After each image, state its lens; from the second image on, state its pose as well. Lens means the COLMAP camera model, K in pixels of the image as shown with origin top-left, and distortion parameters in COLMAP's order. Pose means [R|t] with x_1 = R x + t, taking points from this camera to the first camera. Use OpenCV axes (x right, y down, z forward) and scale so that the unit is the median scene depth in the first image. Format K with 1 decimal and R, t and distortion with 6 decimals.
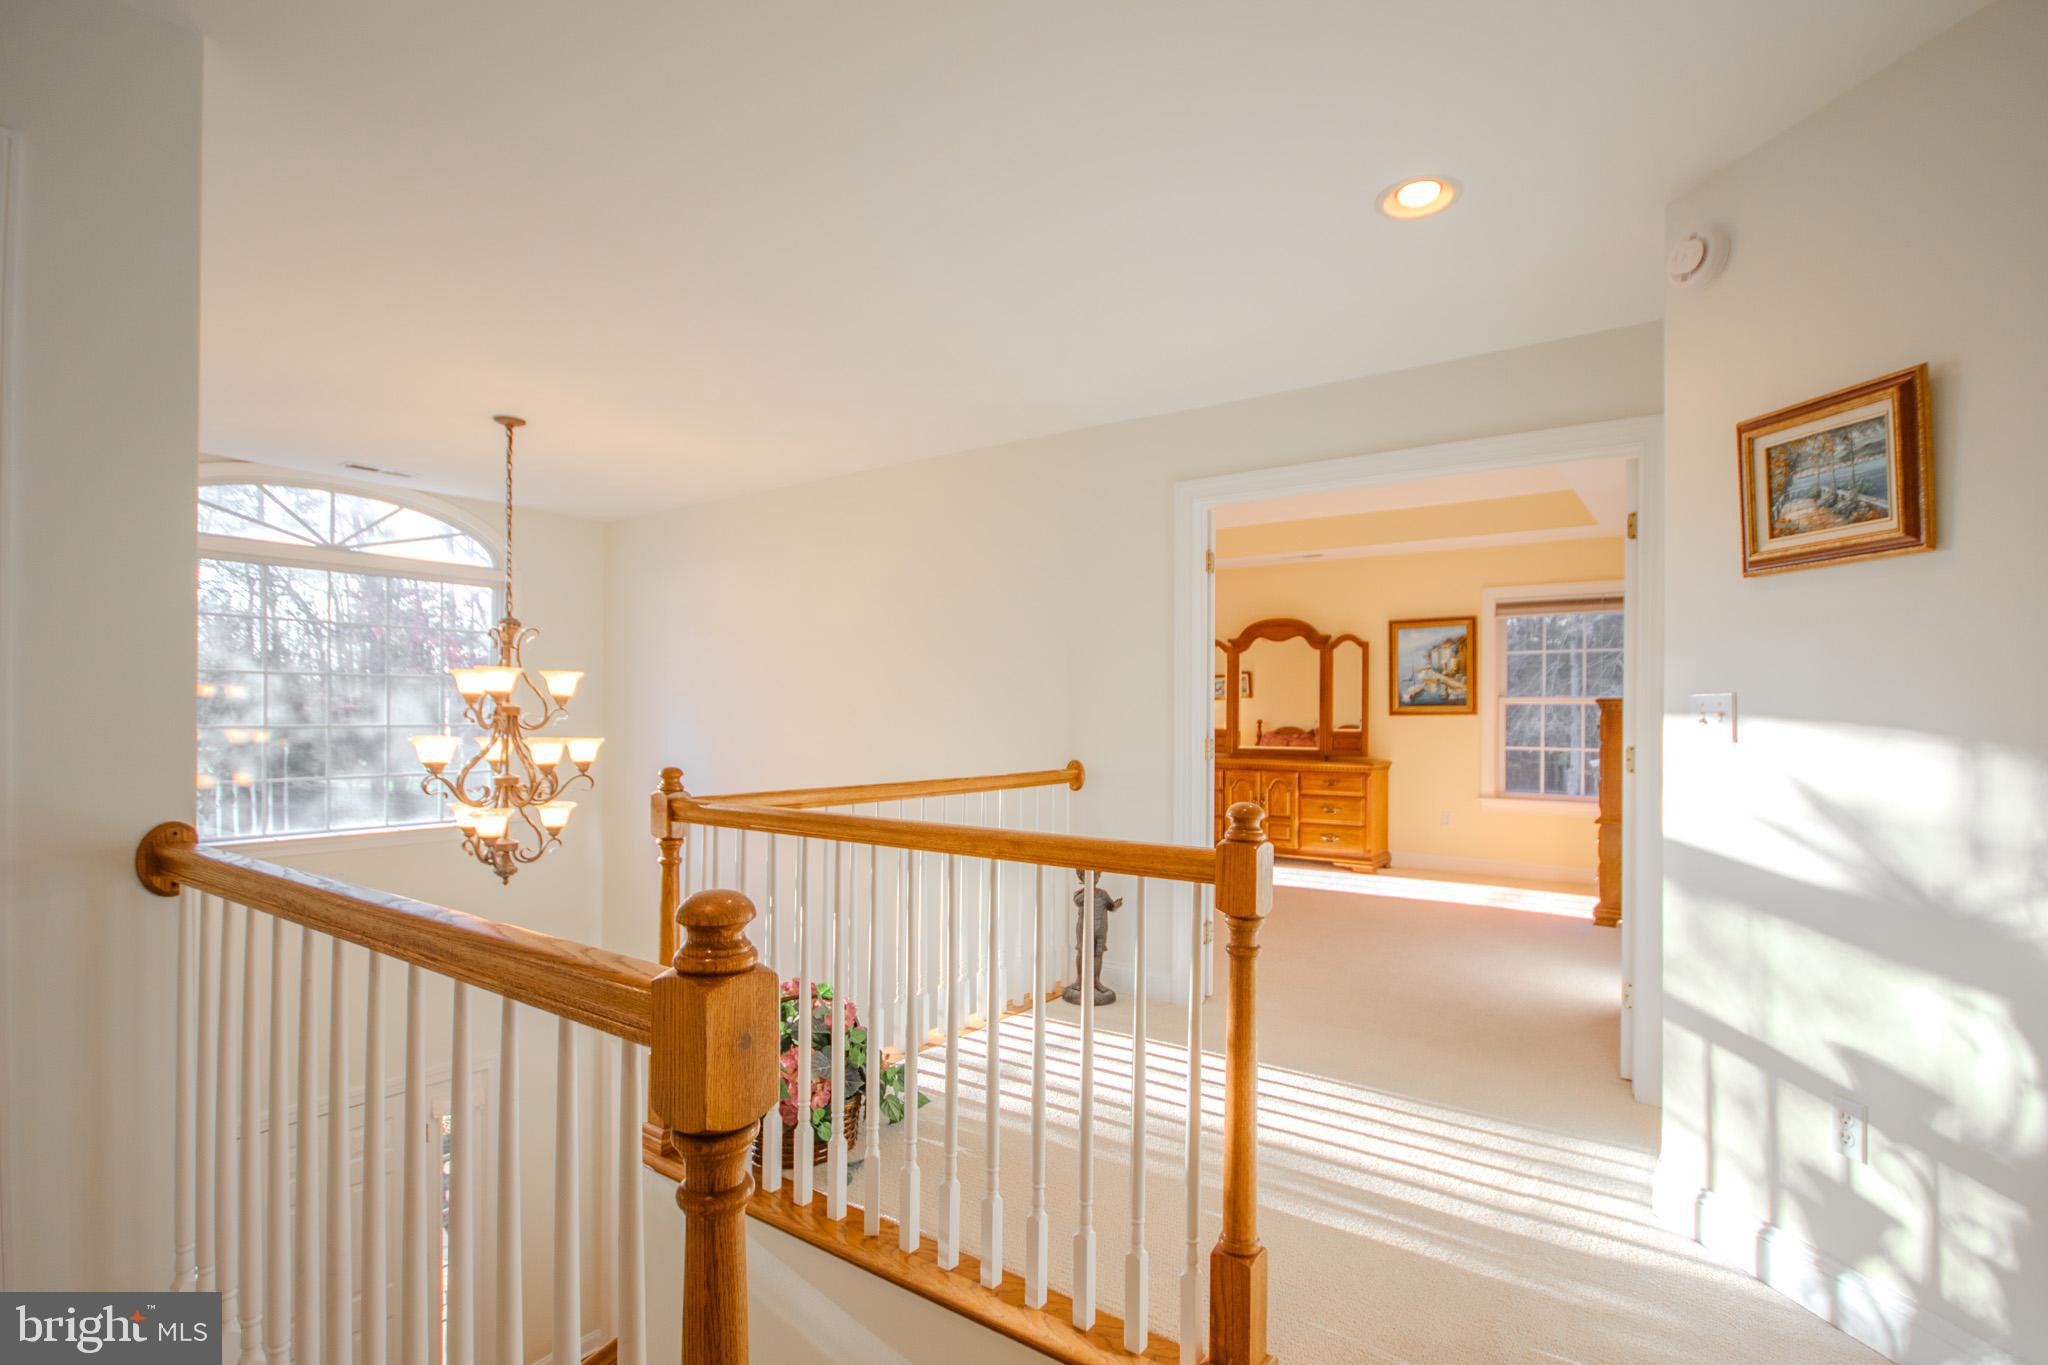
lens RADIAL K [[946.6, 0, 1026.9], [0, 946.6, 712.1], [0, 0, 1]] dist [-0.000567, -0.000030]
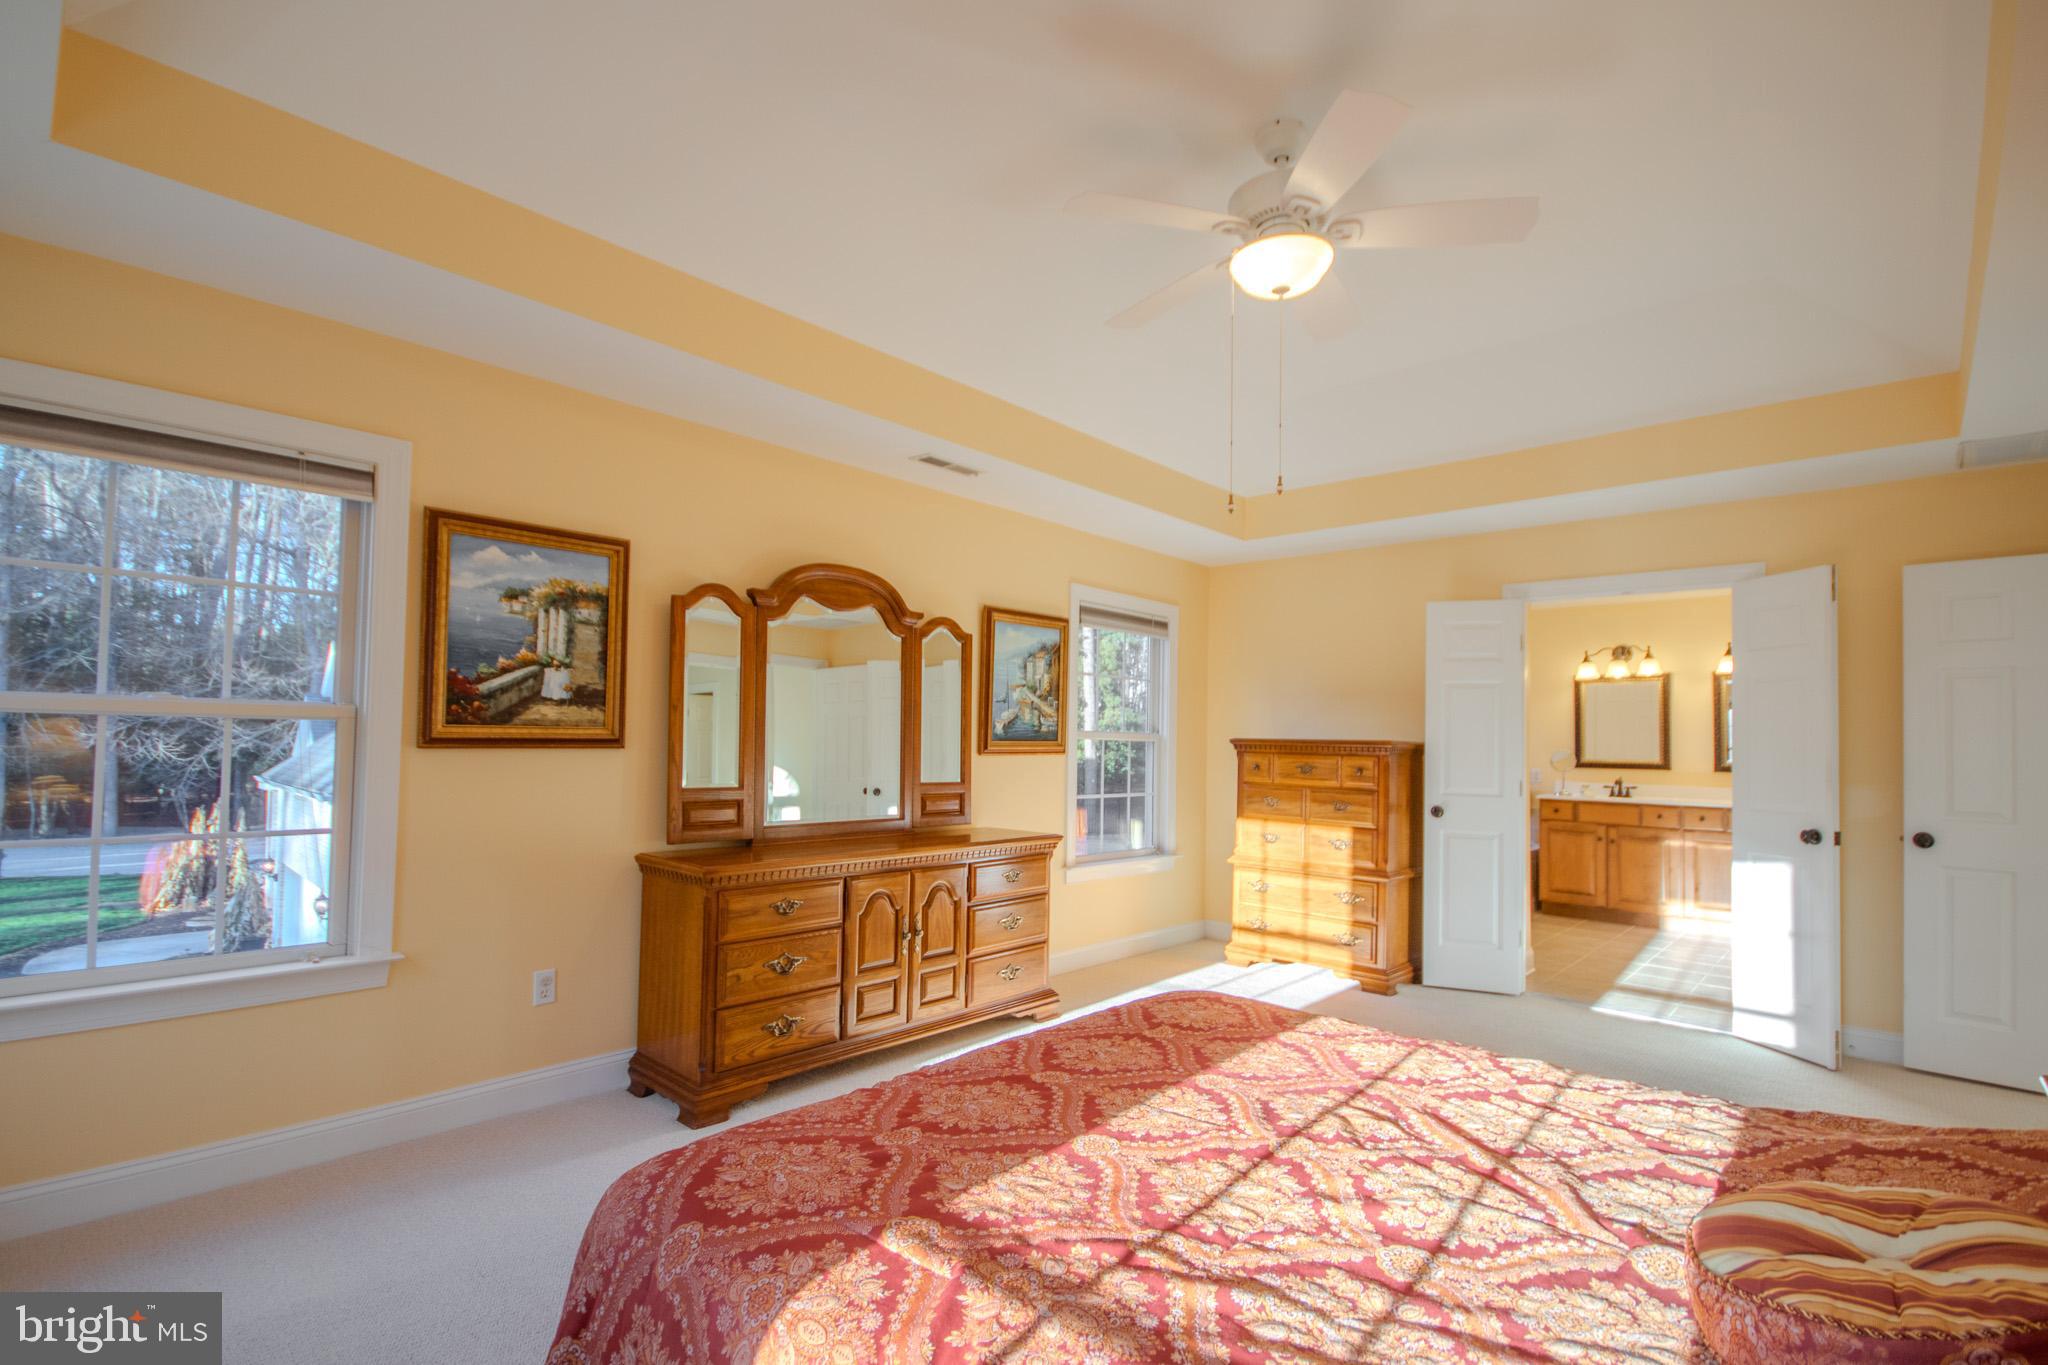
lens RADIAL K [[946.6, 0, 1026.9], [0, 946.6, 712.1], [0, 0, 1]] dist [-0.000567, -0.000030]
pose [[0.131532, 0.027239, 0.990938, -0.240096], [-0.024171, 0.999413, -0.024264, -0.010721], [-0.991017, -0.020760, 0.132114, 0.898658]]
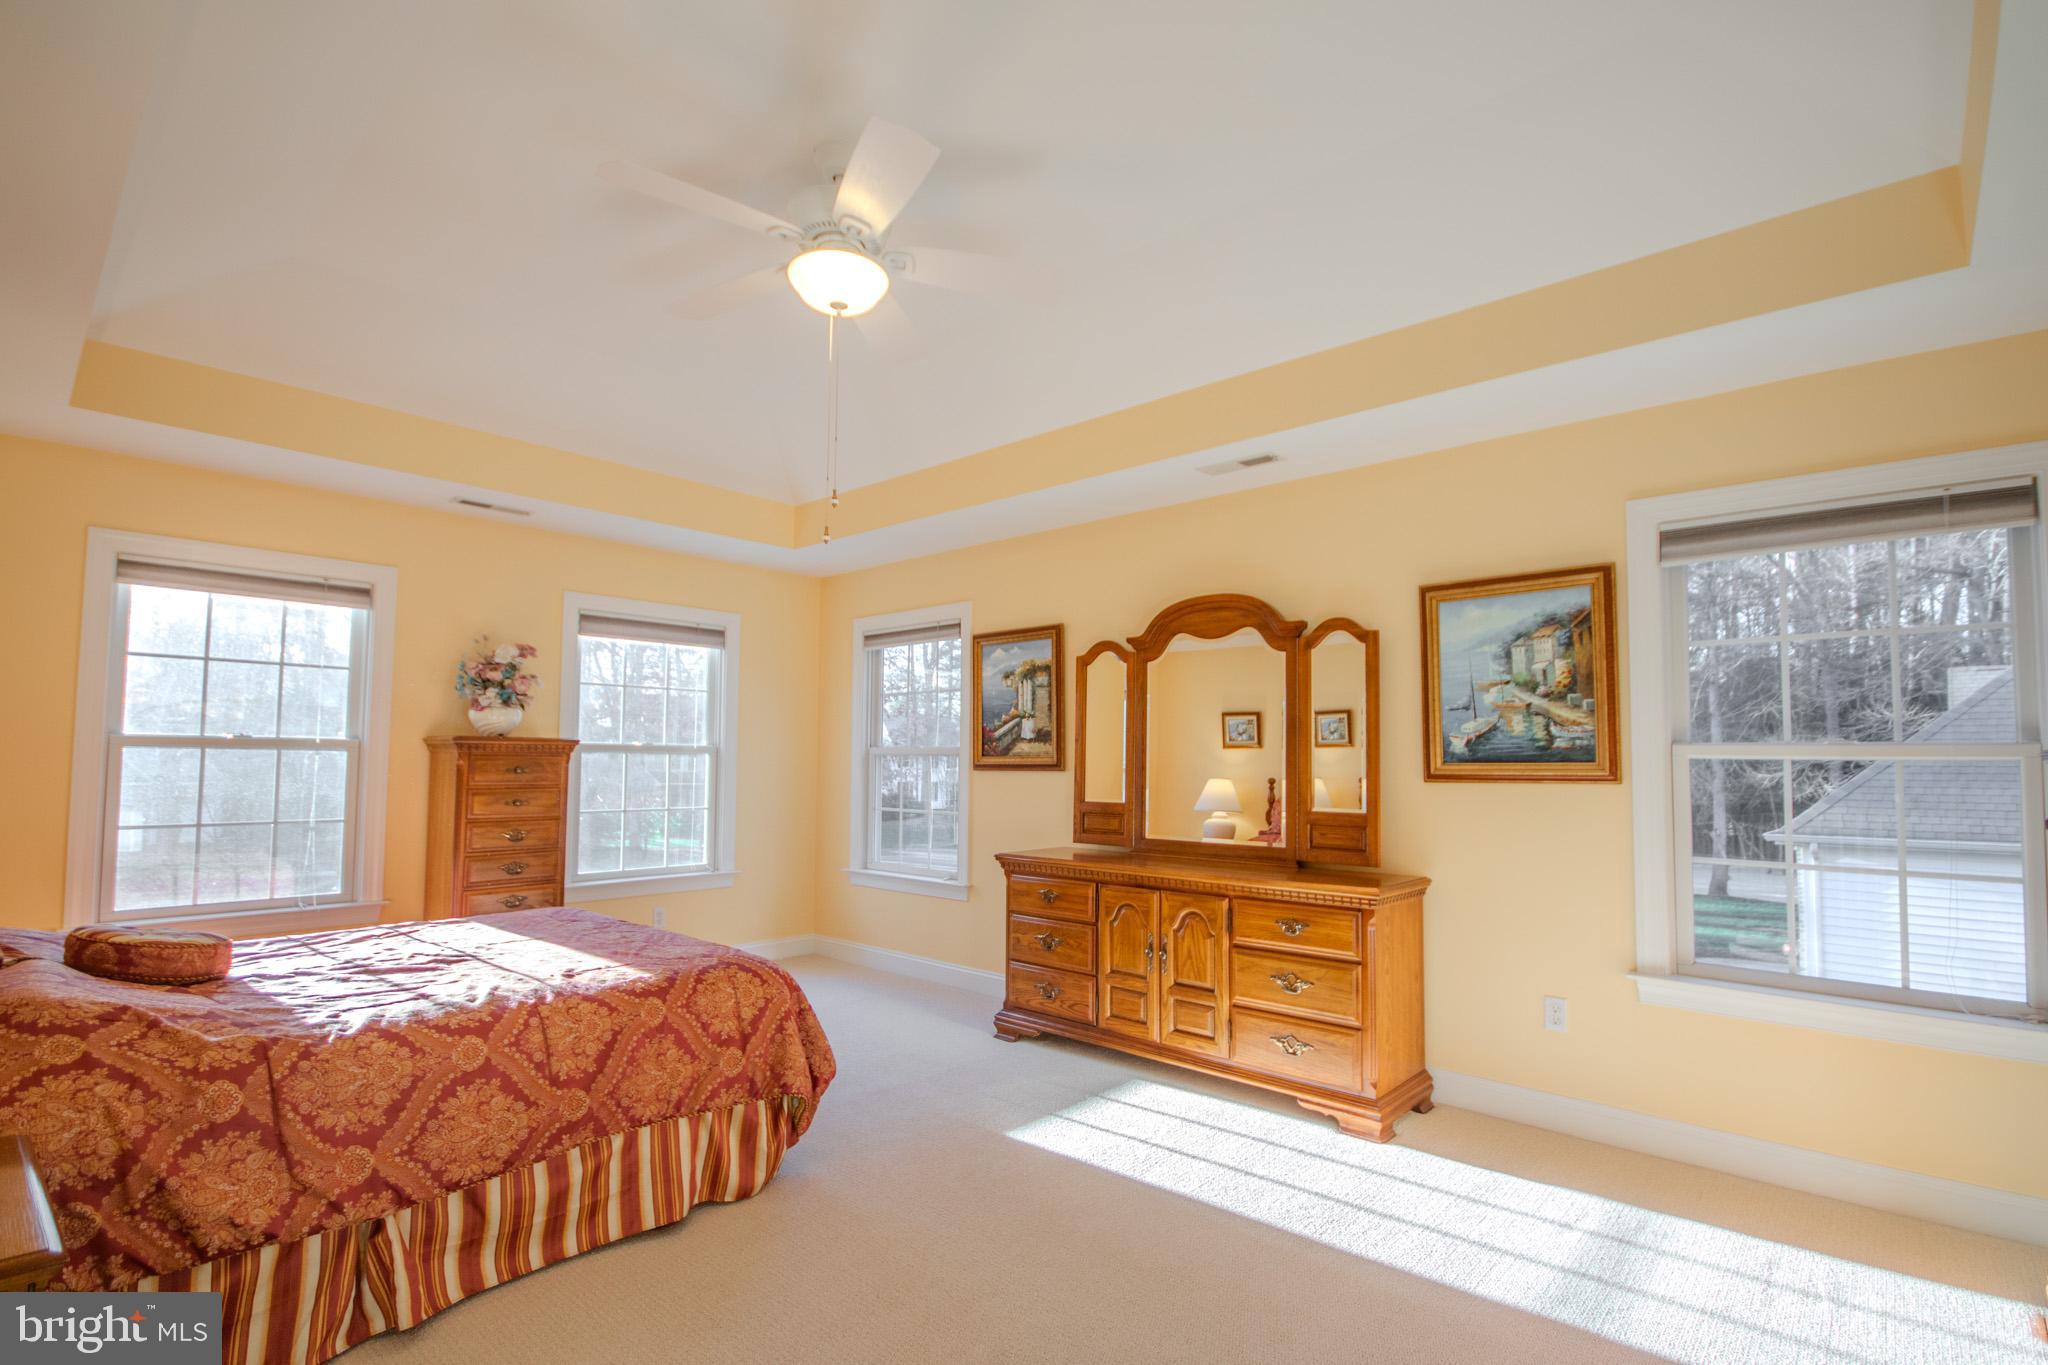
lens RADIAL K [[968.1, 0, 1020.2], [0, 968.1, 716.5], [0, 0, 1]] dist [0.034658, 0.000066]
pose [[0.993473, -0.005577, -0.113934, 0.238476], [0.000828, 0.999131, -0.041682, -0.009210], [0.114067, 0.041315, 0.992614, 0.489668]]
